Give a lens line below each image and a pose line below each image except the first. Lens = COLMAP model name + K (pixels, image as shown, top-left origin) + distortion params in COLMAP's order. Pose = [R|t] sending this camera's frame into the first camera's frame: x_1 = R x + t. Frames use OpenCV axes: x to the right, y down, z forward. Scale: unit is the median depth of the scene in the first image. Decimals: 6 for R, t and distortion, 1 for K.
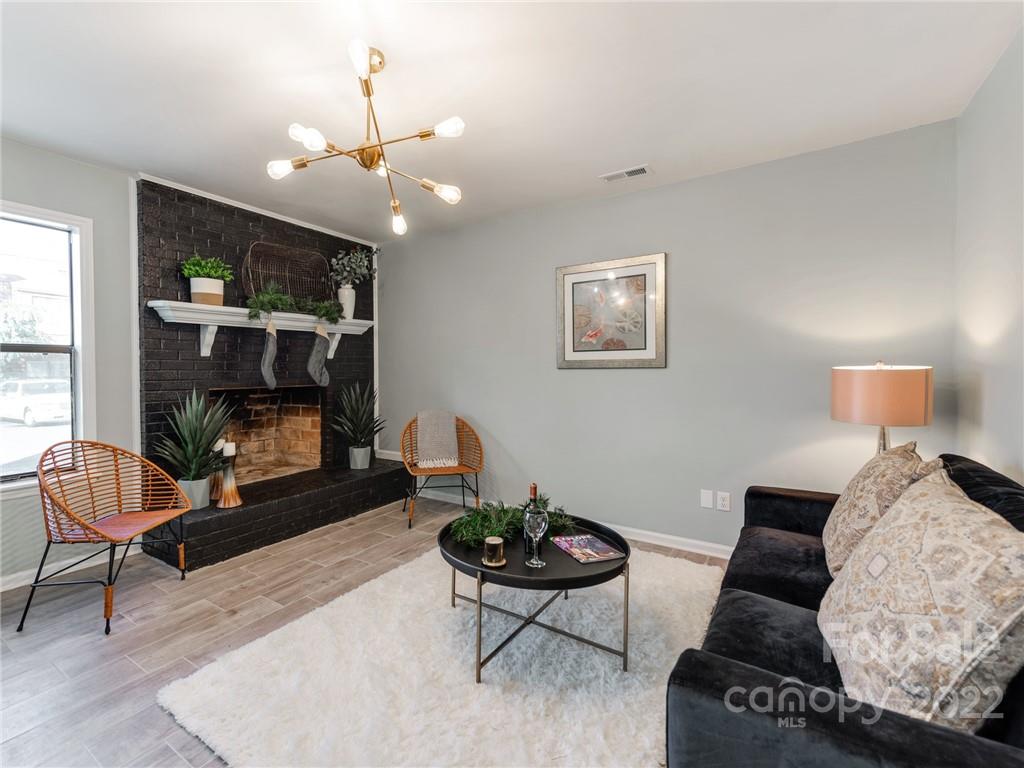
lens RADIAL K [[480.9, 0, 454.2], [0, 480.9, 385.6], [0, 0, 1]] dist [0.000330, -0.000422]
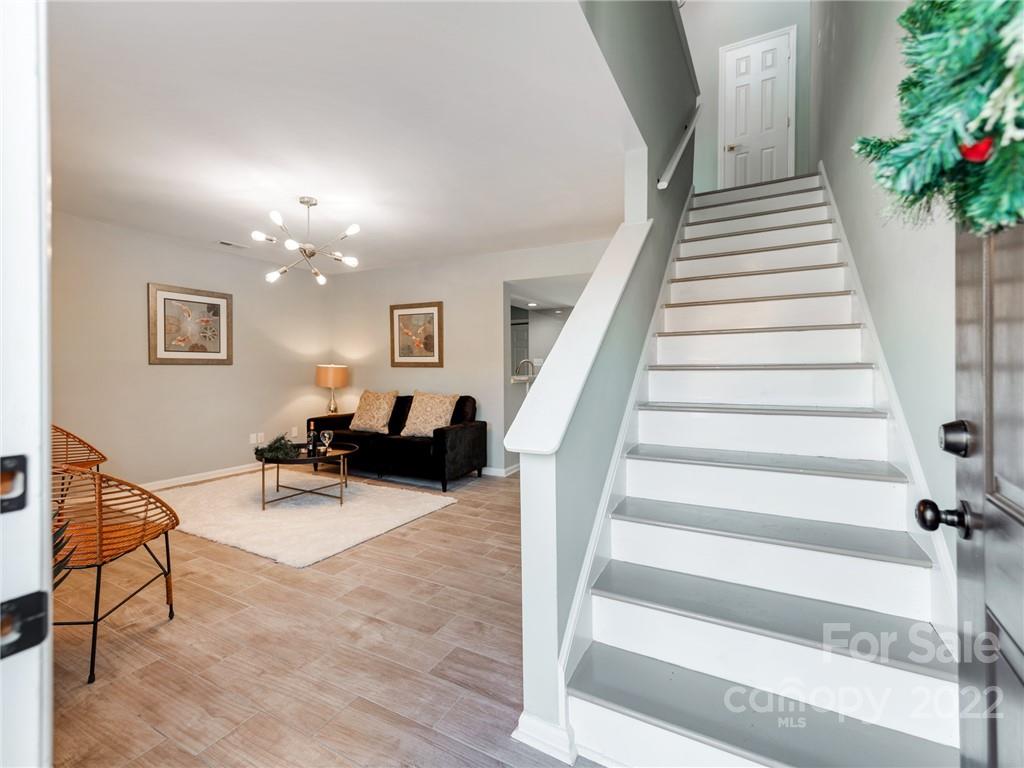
lens RADIAL K [[447.4, 0, 515.6], [0, 447.4, 380.6], [0, 0, 1]] dist [0.022068, -0.000255]
pose [[-0.138313, -0.027265, 0.990013, -1.229248], [0.028248, 0.999106, 0.031462, -0.003726], [-0.989986, 0.032318, -0.137419, 0.267565]]
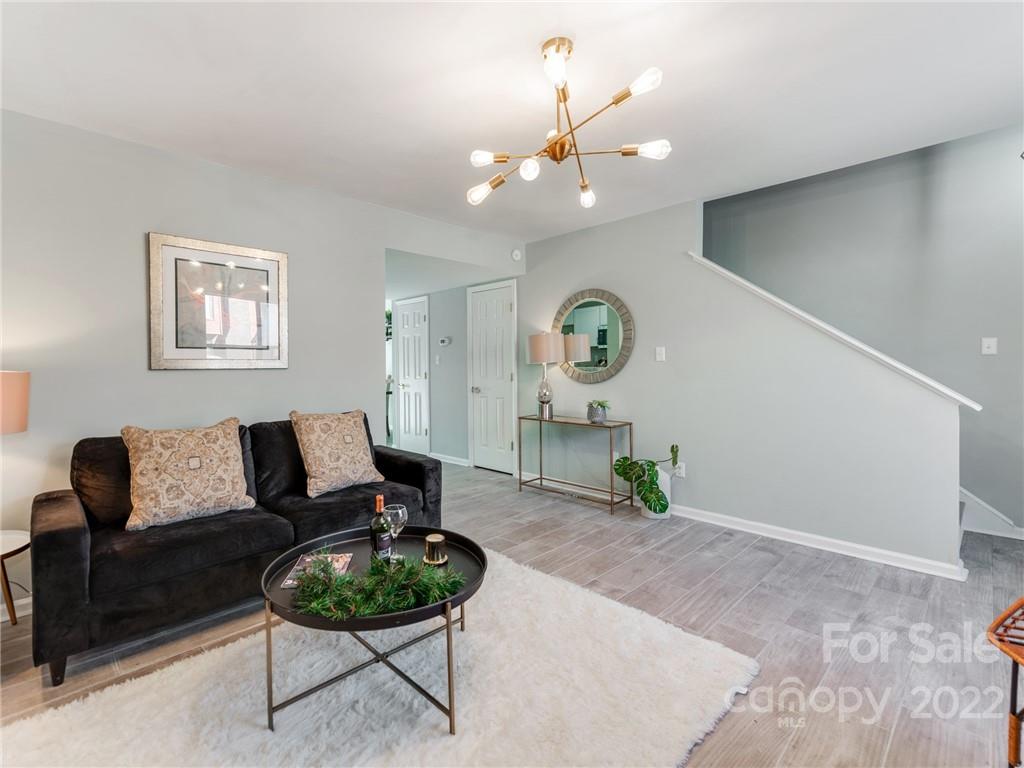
lens RADIAL K [[468.1, 0, 464.0], [0, 468.1, 367.7], [0, 0, 1]] dist [0.015310, -0.000268]
pose [[-0.973979, 0.007664, 0.226509, -0.129961], [0.015741, 0.999302, 0.033875, -0.030351], [-0.226091, 0.036559, -0.973420, 1.194271]]
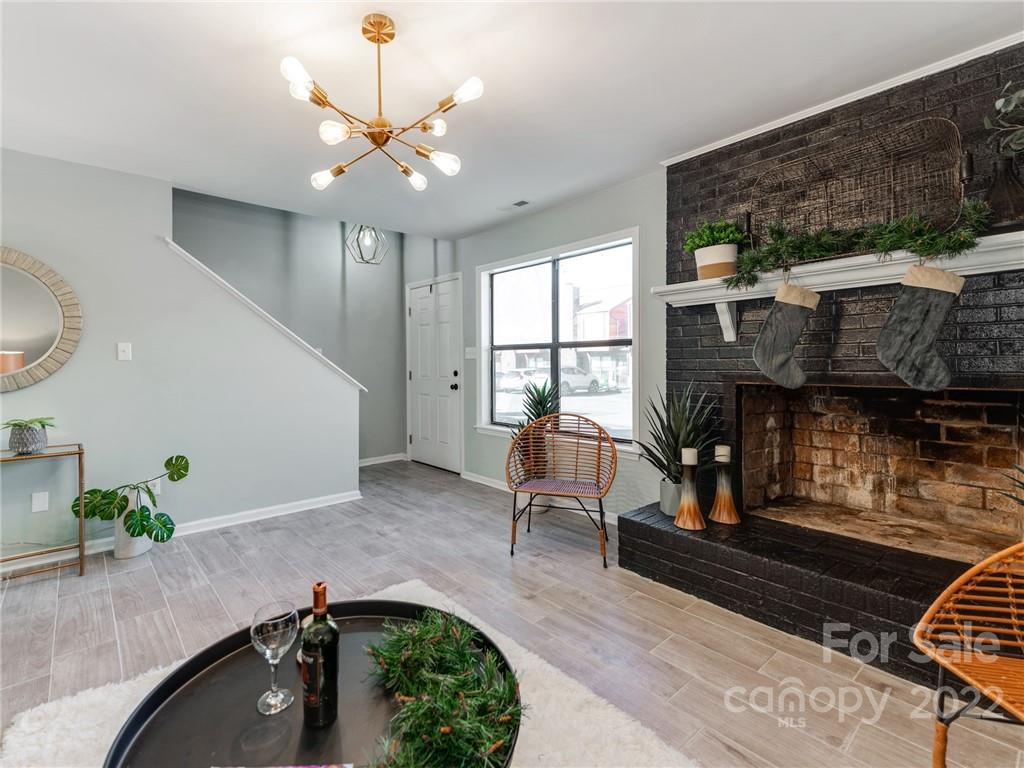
lens RADIAL K [[468.1, 0, 464.0], [0, 468.1, 367.7], [0, 0, 1]] dist [0.015310, -0.000268]
pose [[-0.287932, 0.012020, -0.957576, 0.393060], [-0.026747, 0.999430, 0.020587, -0.021759], [0.957277, 0.031540, -0.287446, 0.854378]]
